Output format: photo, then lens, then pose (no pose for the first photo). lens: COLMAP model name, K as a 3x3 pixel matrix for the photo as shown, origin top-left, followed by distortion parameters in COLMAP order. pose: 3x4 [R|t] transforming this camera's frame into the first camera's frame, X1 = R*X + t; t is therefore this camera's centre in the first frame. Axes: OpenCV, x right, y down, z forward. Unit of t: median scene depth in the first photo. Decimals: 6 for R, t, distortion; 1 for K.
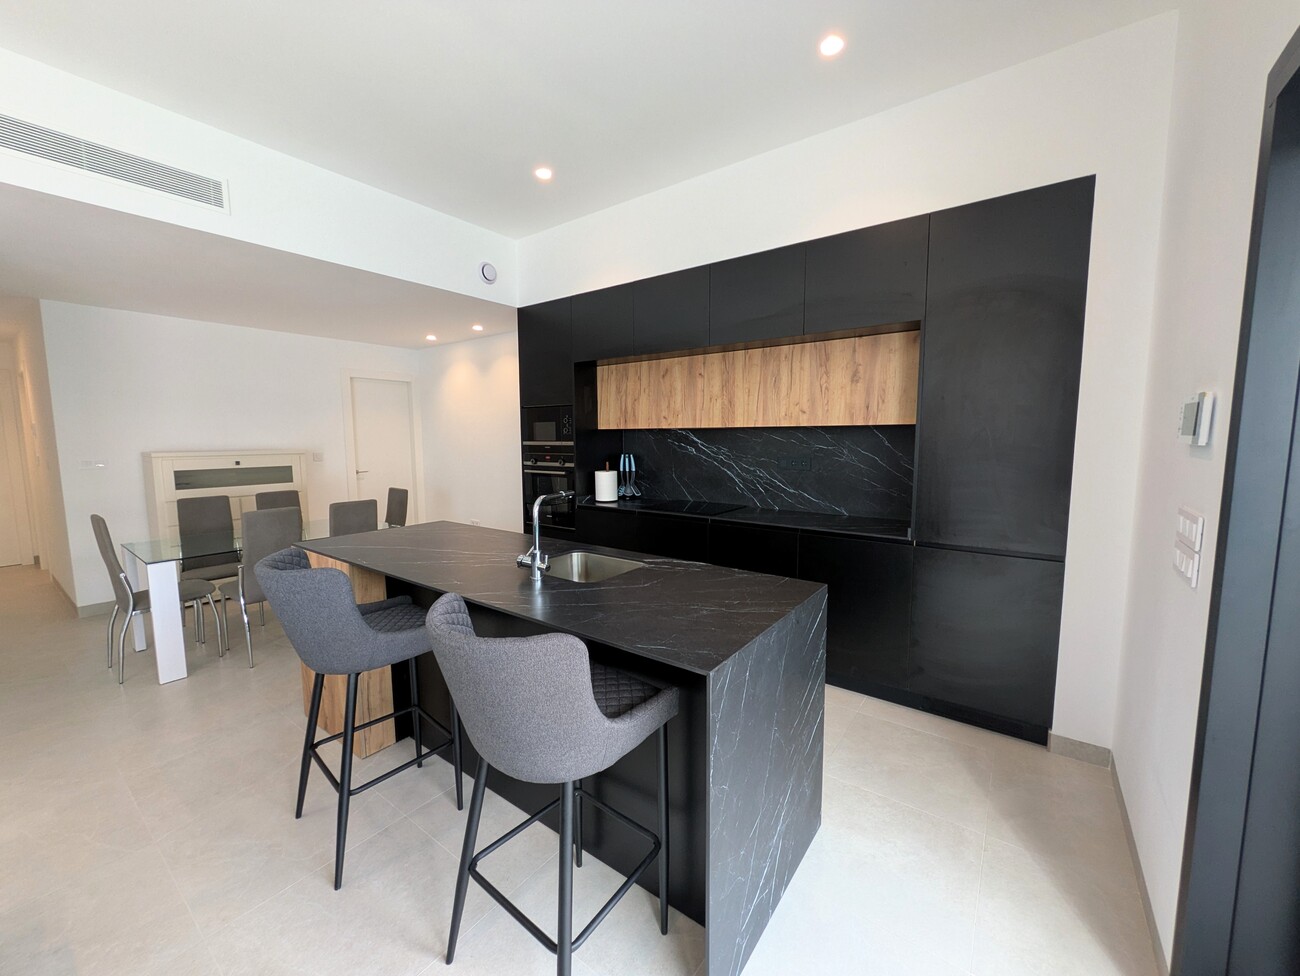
lens RADIAL K [[512.6, 0, 647.5], [0, 512.6, 489.3], [0, 0, 1]] dist [-0.000642, 0.000132]
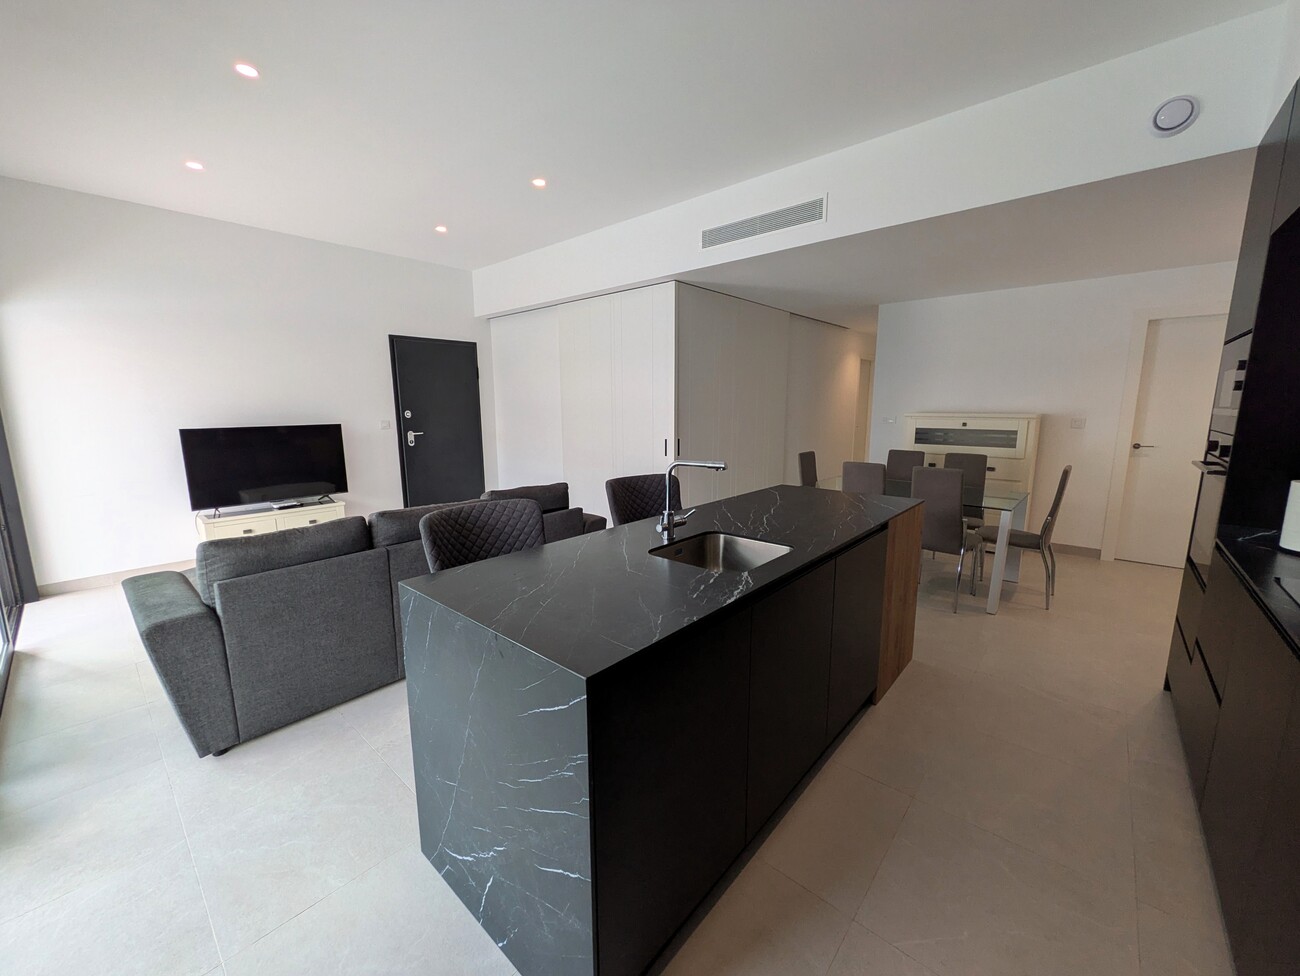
lens RADIAL K [[512.6, 0, 645.7], [0, 512.6, 489.1], [0, 0, 1]] dist [-0.000642, 0.000132]
pose [[-0.090420, 0.170445, -0.981210, 0.424516], [-0.098879, 0.978841, 0.179145, -0.056741], [0.990983, 0.113219, -0.071653, 0.543989]]
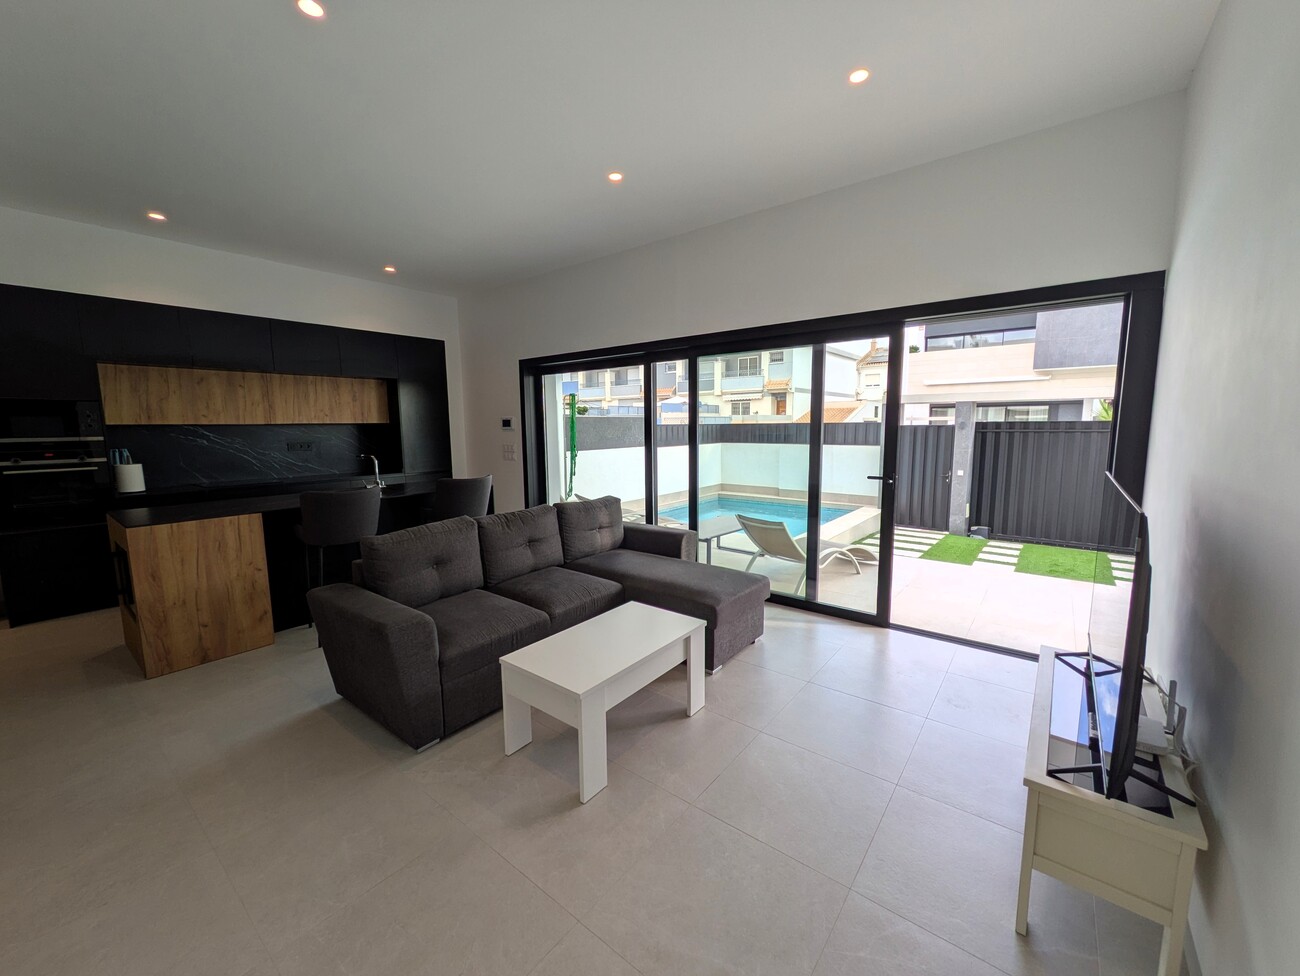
lens RADIAL K [[512.6, 0, 648.9], [0, 512.6, 489.2], [0, 0, 1]] dist [-0.000642, 0.000132]
pose [[0.028195, -0.121635, 0.992174, -1.257277], [0.113722, 0.986515, 0.117710, 0.015655], [-0.993112, 0.109513, 0.041648, -0.127190]]
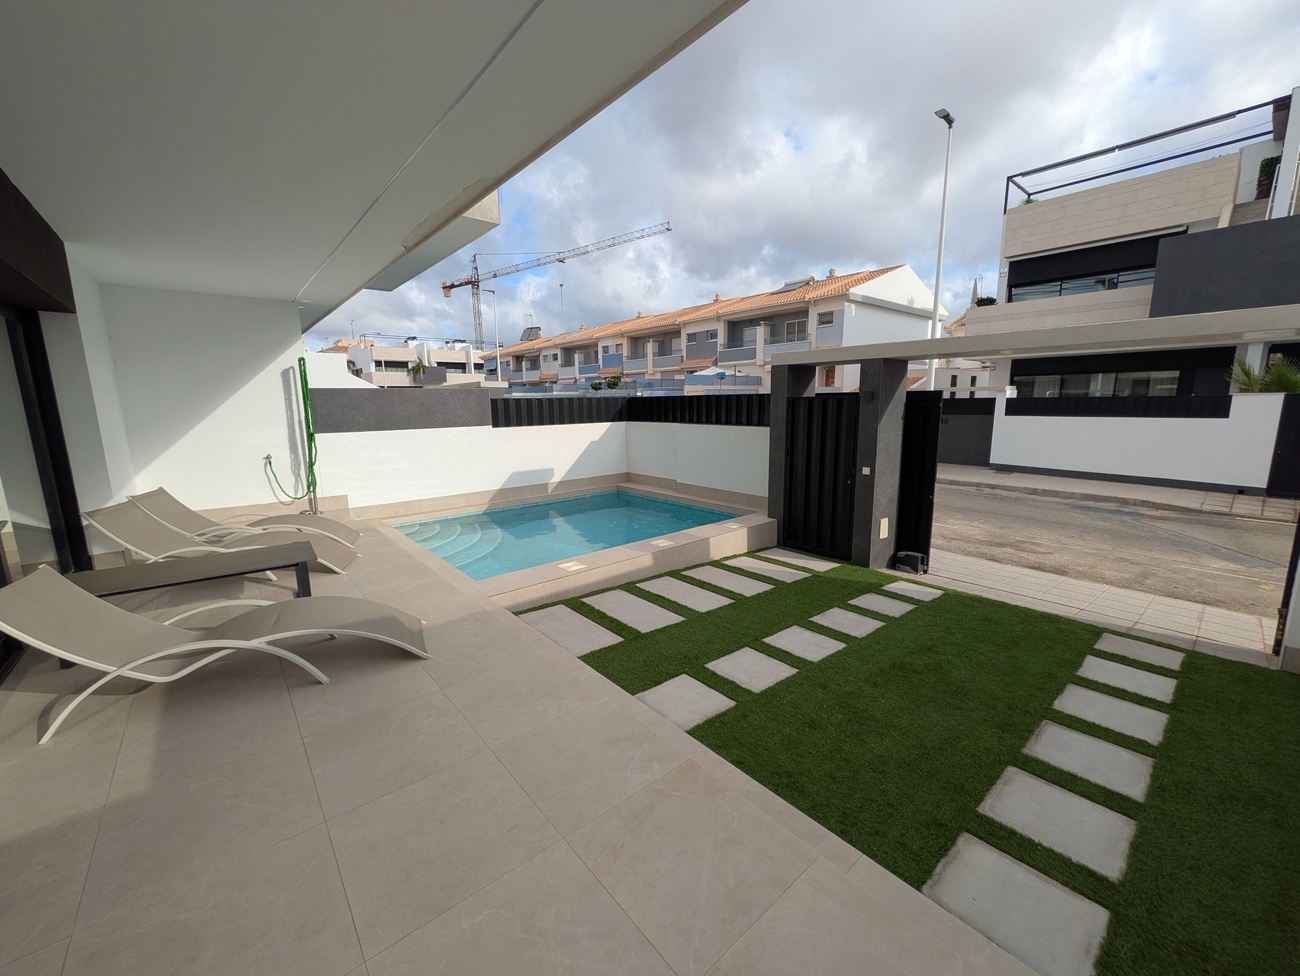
lens RADIAL K [[512.6, 0, 648.1], [0, 512.6, 487.9], [0, 0, 1]] dist [-0.000642, 0.000132]
pose [[0.222311, -0.164090, 0.961068, -0.429573], [0.116870, 0.983113, 0.140820, 0.151454], [-0.967946, 0.081014, 0.237734, -1.276317]]
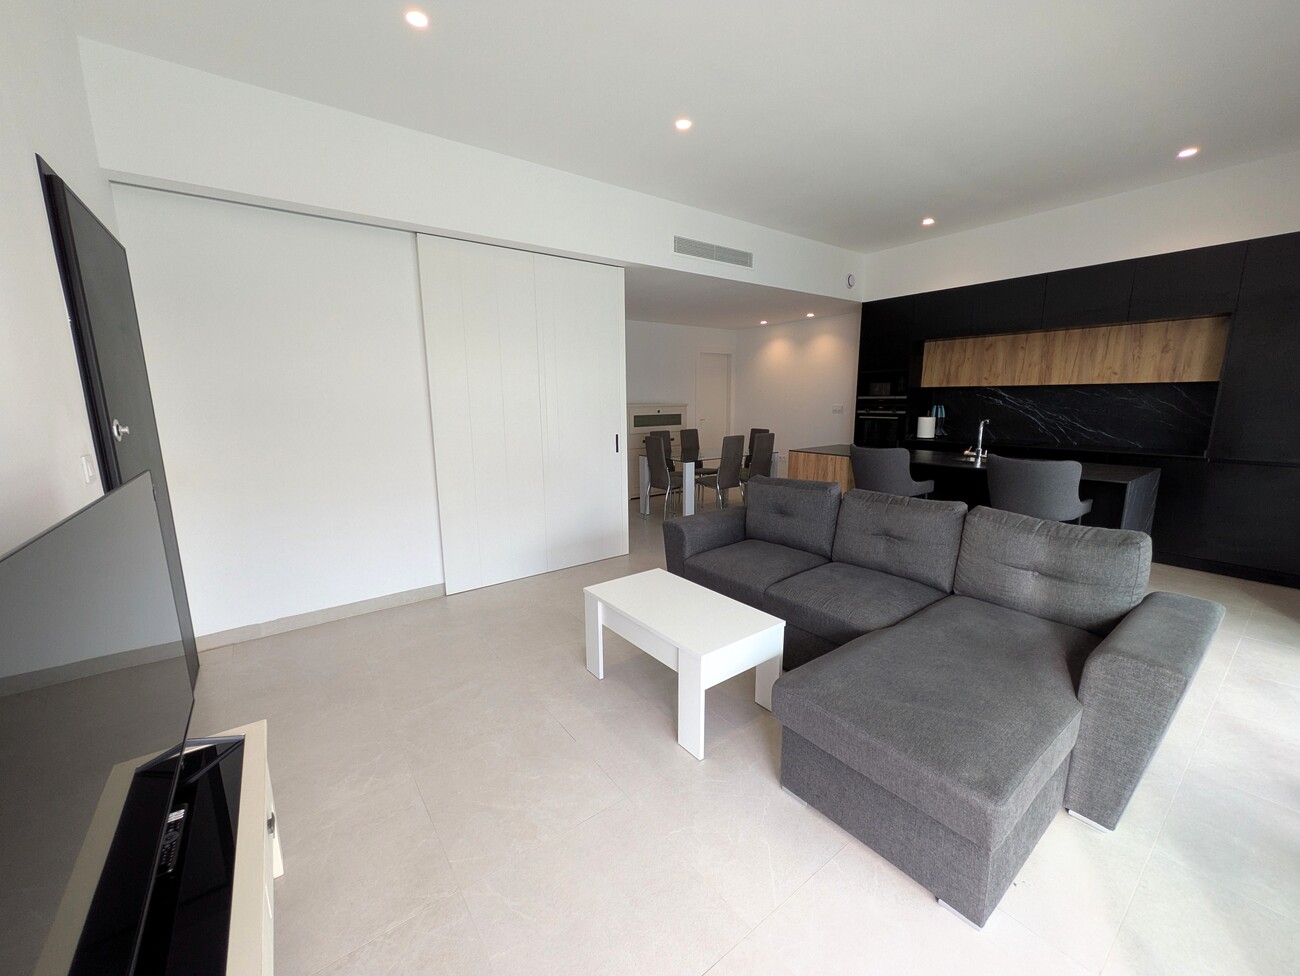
lens RADIAL K [[512.6, 0, 649.8], [0, 512.6, 488.7], [0, 0, 1]] dist [-0.000642, 0.000132]
pose [[0.957784, 0.045605, -0.283849, -0.460075], [-0.023902, 0.996551, 0.079460, 0.077888], [0.286494, -0.069321, 0.955571, -0.679237]]
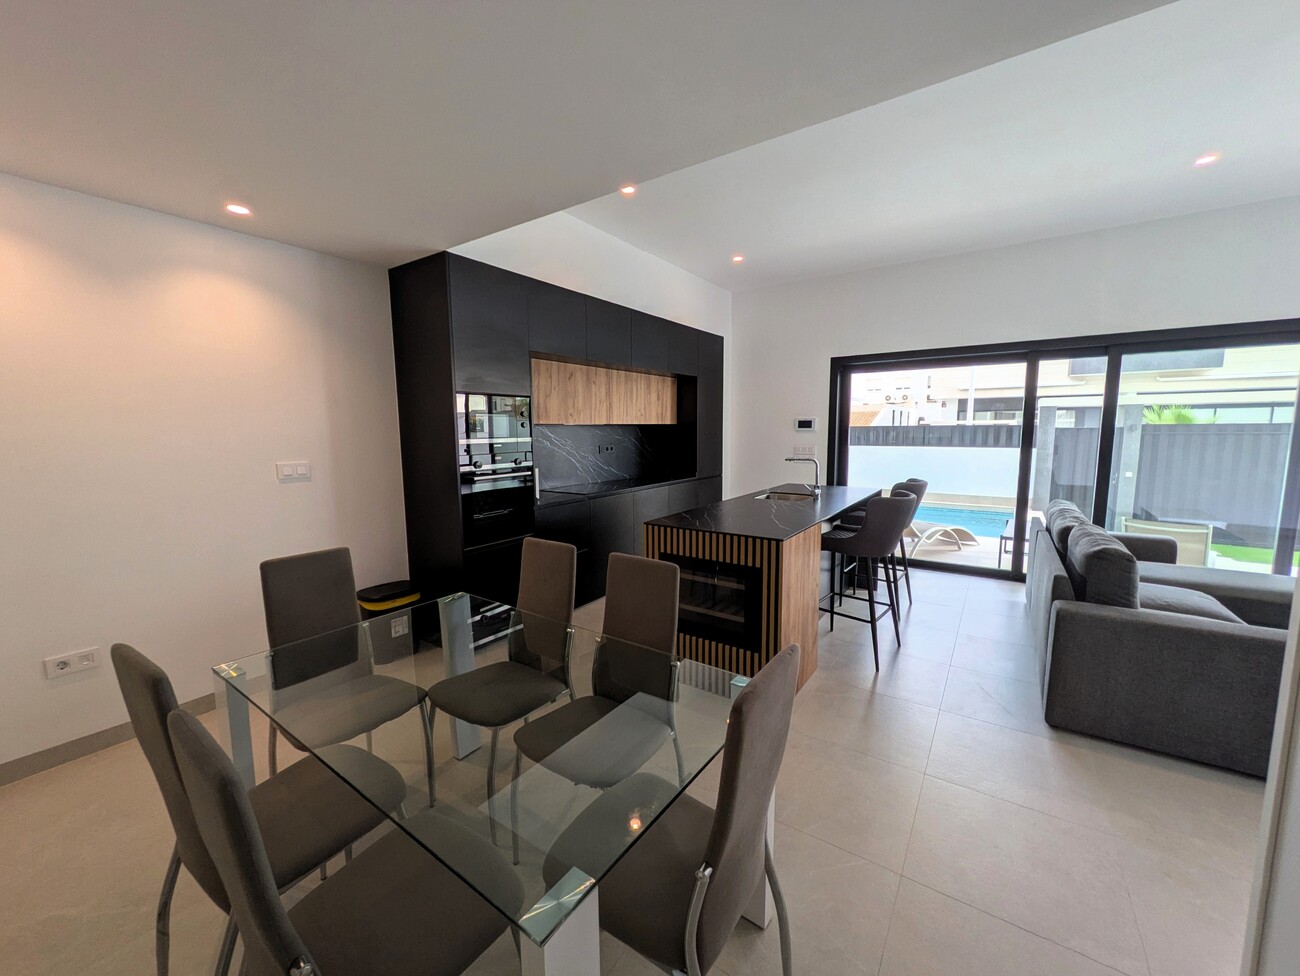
lens RADIAL K [[512.6, 0, 651.9], [0, 512.6, 486.8], [0, 0, 1]] dist [-0.000642, 0.000132]
pose [[-0.037132, -0.110483, 0.993184, -1.169915], [0.113100, 0.987019, 0.114026, -0.094490], [-0.992890, 0.116563, -0.024155, 0.901297]]
